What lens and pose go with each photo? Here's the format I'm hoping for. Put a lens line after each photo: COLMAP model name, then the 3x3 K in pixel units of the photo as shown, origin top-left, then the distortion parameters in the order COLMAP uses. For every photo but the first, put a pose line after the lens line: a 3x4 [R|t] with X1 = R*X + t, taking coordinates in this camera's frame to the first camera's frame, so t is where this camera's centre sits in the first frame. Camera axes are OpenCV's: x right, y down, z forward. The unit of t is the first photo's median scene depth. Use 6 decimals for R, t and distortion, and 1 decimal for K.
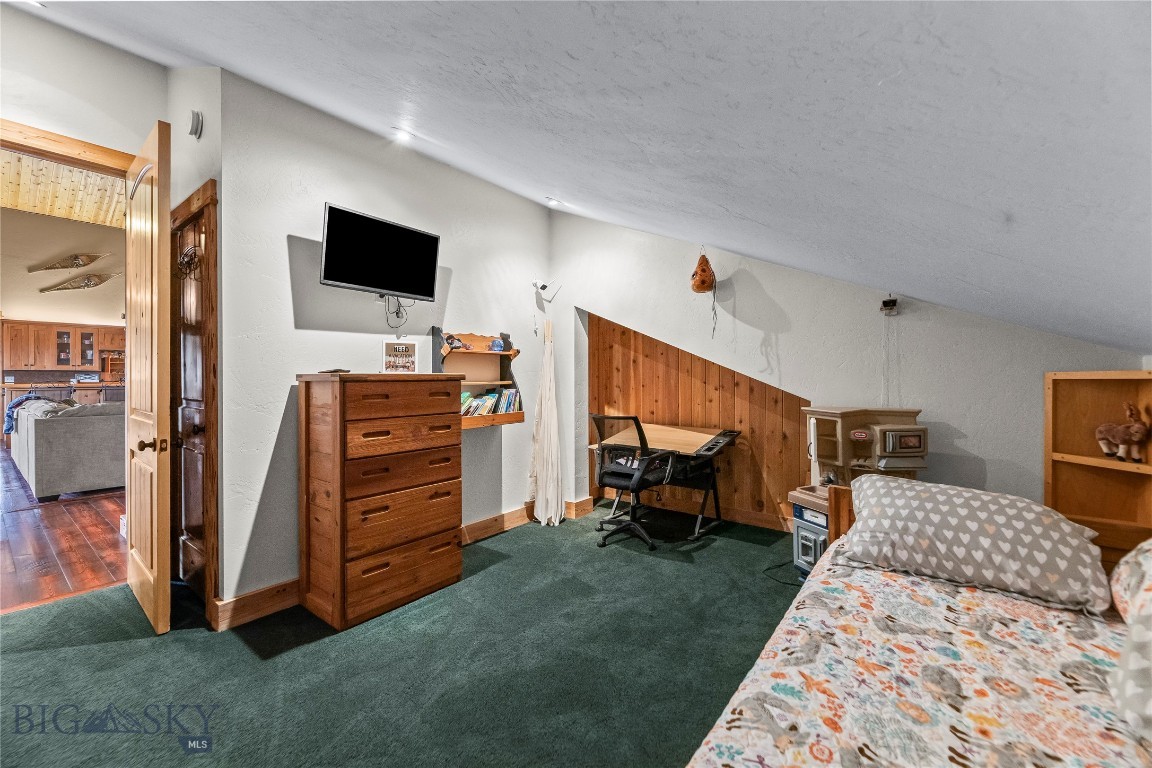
lens RADIAL K [[467.6, 0, 579.1], [0, 467.6, 379.7], [0, 0, 1]] dist [-0.005585, 0.001656]
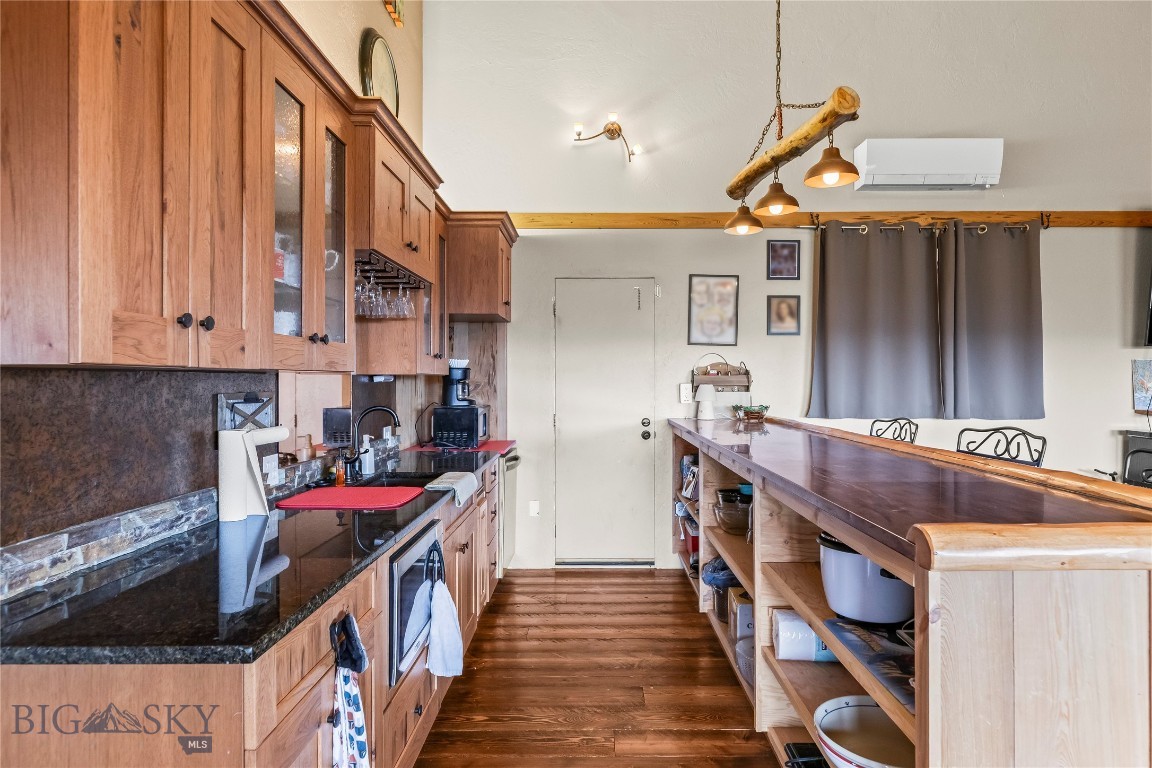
lens RADIAL K [[653.8, 0, 594.7], [0, 653.8, 381.9], [0, 0, 1]] dist [-0.003577, -0.001451]
pose [[0.805351, -0.005651, 0.592771, -1.143274], [0.009969, 0.999942, -0.004011, -0.015075], [-0.592714, 0.009140, 0.805361, 0.785247]]
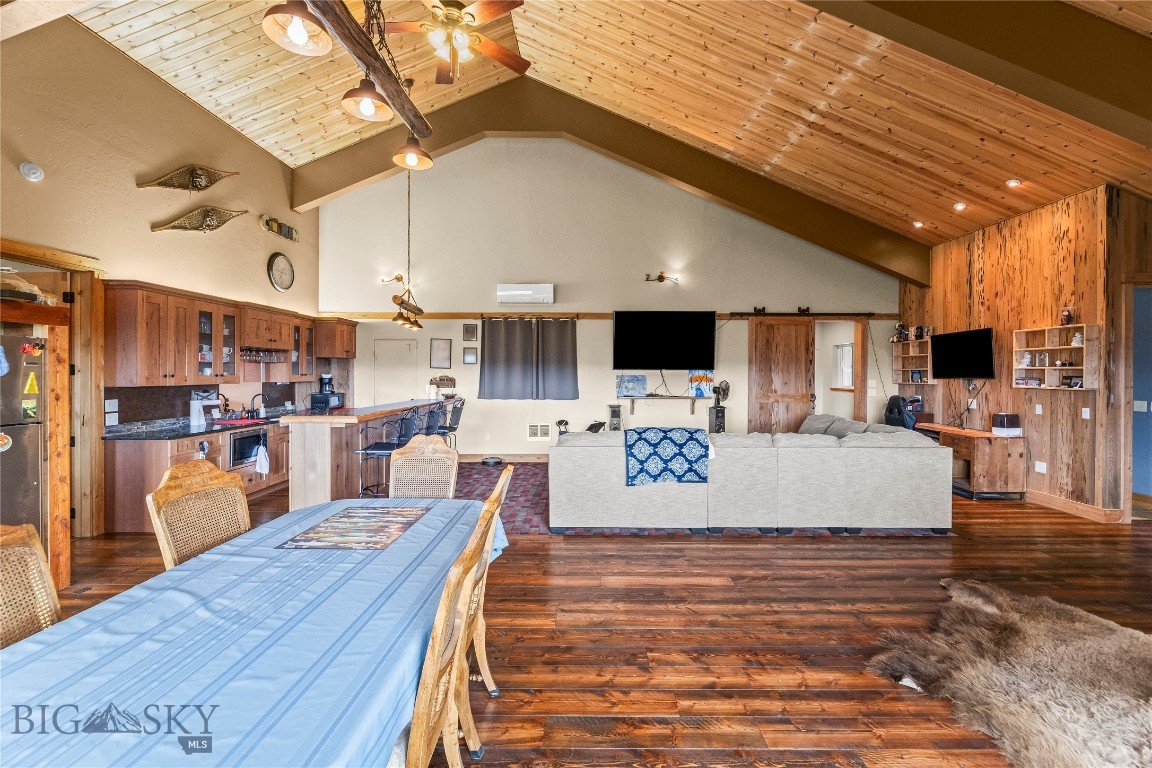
lens RADIAL K [[467.6, 0, 588.3], [0, 467.6, 375.0], [0, 0, 1]] dist [-0.005585, 0.001656]
pose [[0.804749, -0.002919, 0.593608, -1.066030], [0.006680, 0.999969, -0.004139, -0.026002], [-0.593578, 0.007297, 0.804743, 0.315427]]
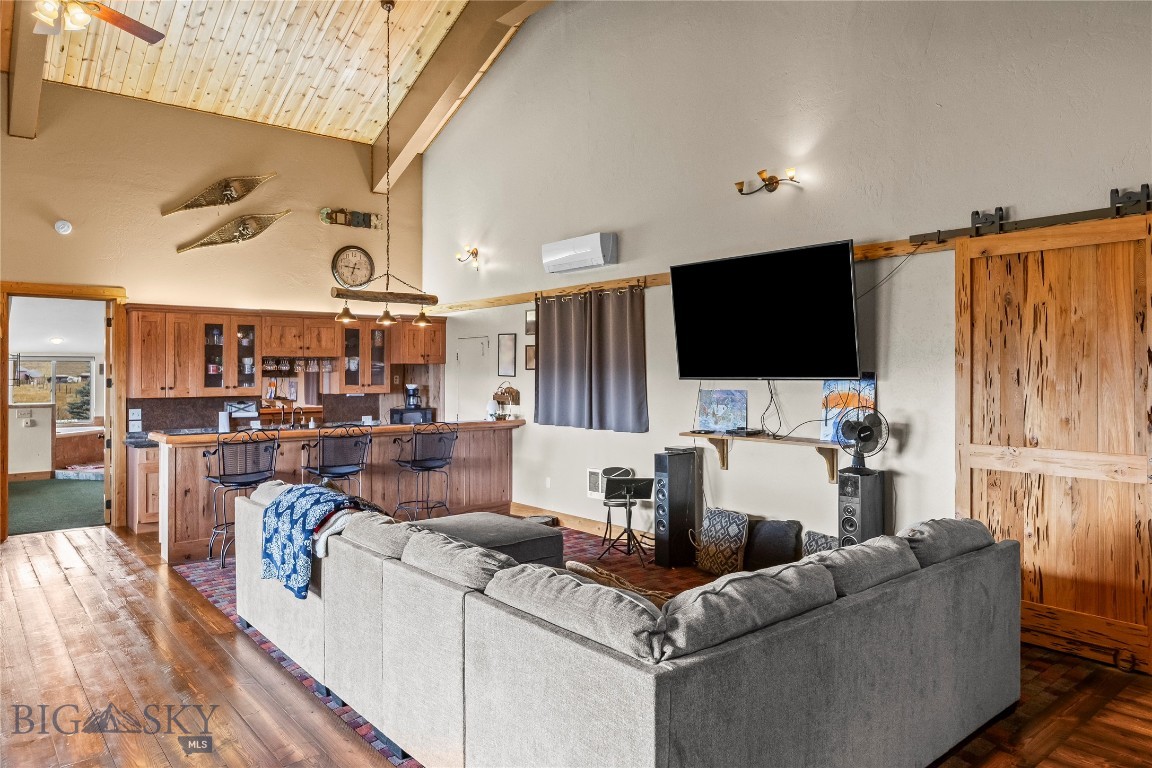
lens RADIAL K [[753.6, 0, 577.4], [0, 753.6, 370.1], [0, 0, 1]] dist [-0.002318, 0.002082]
pose [[0.971720, -0.006160, -0.236055, -0.499369], [0.002458, 0.999869, -0.015974, -0.035545], [0.236123, 0.014942, 0.971608, 0.262797]]
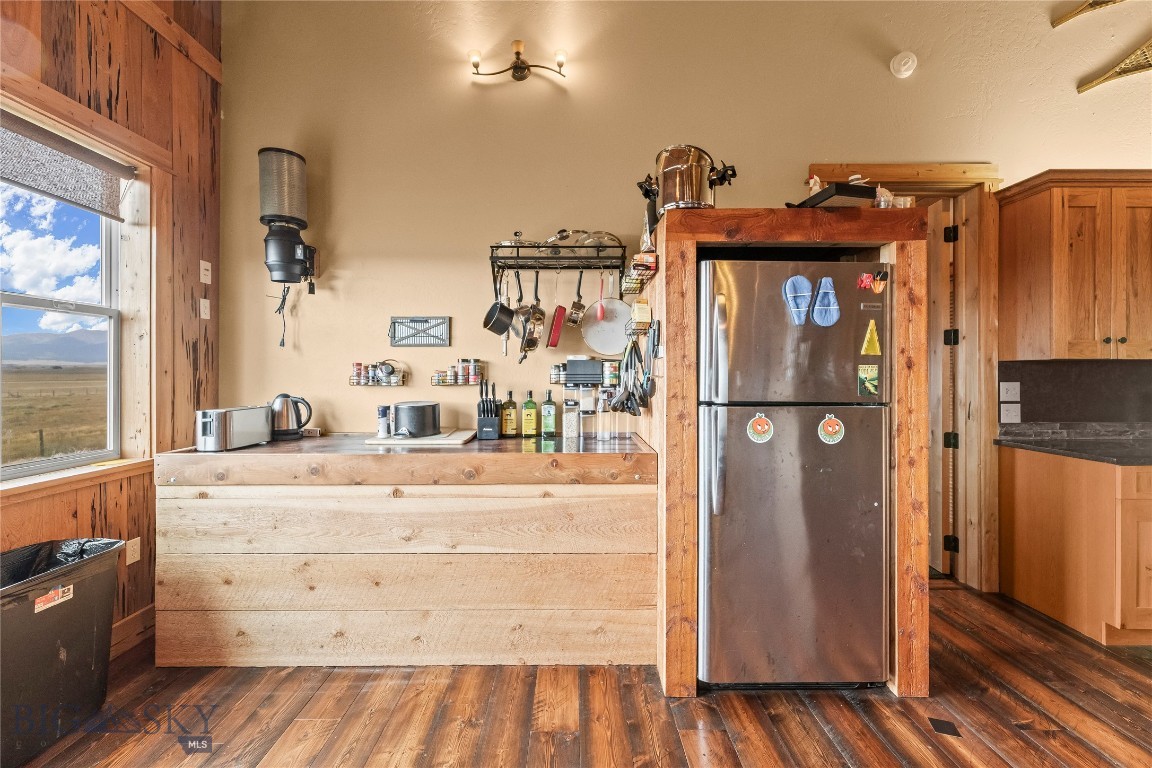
lens RADIAL K [[467.6, 0, 572.1], [0, 467.6, 372.9], [0, 0, 1]] dist [-0.005585, 0.001656]
pose [[0.592332, -0.003314, -0.805687, -1.099669], [-0.007754, 0.999922, -0.009814, -0.007672], [0.805656, 0.012061, 0.592260, 0.572077]]
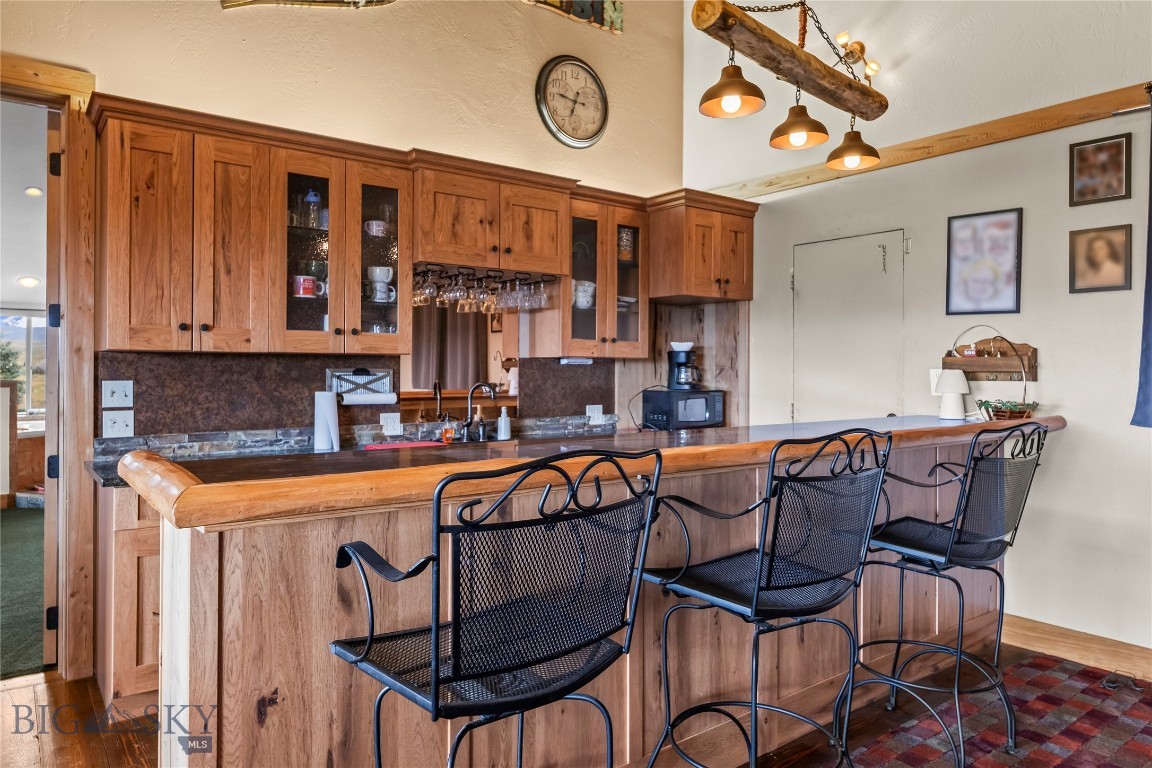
lens RADIAL K [[753.6, 0, 574.3], [0, 753.6, 368.1], [0, 0, 1]] dist [-0.002318, 0.002082]
pose [[0.960746, 0.001936, -0.277424, -0.885032], [-0.005278, 0.999922, -0.011300, -0.009809], [0.277381, 0.012320, 0.960681, 0.692952]]
